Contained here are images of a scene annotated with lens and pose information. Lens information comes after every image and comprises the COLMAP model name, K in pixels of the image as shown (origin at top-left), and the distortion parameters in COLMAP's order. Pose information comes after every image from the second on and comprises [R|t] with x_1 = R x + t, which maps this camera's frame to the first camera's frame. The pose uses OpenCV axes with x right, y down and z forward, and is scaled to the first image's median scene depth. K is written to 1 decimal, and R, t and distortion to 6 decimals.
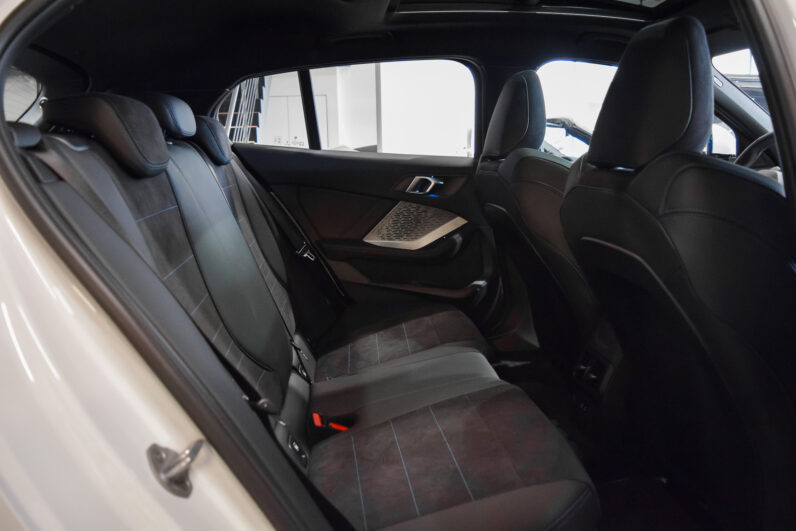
lens RADIAL K [[627.6, 0, 387.8], [0, 627.6, 260.5], [0, 0, 1]] dist [-0.104046, 0.049525]
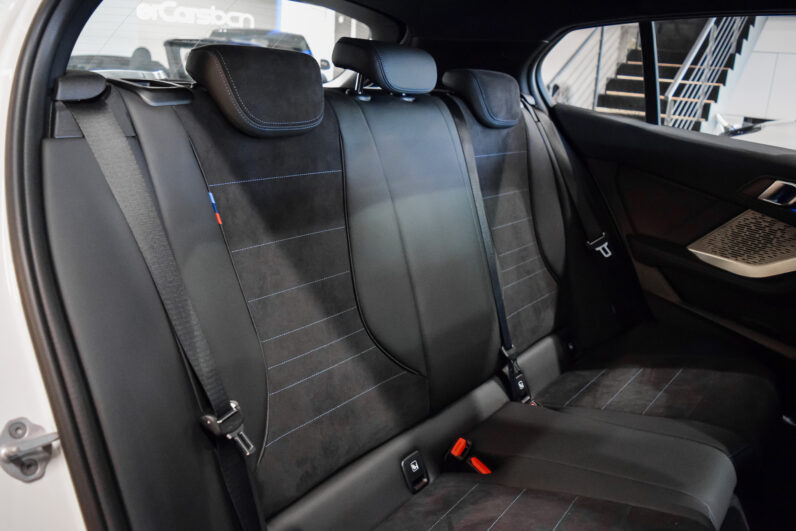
lens RADIAL K [[627.6, 0, 387.8], [0, 627.6, 260.5], [0, 0, 1]] dist [-0.104046, 0.049525]
pose [[0.736469, 0.256449, -0.625978, 0.172106], [-0.202680, 0.966497, 0.157497, -0.063331], [0.645395, 0.010881, 0.763771, 0.181200]]
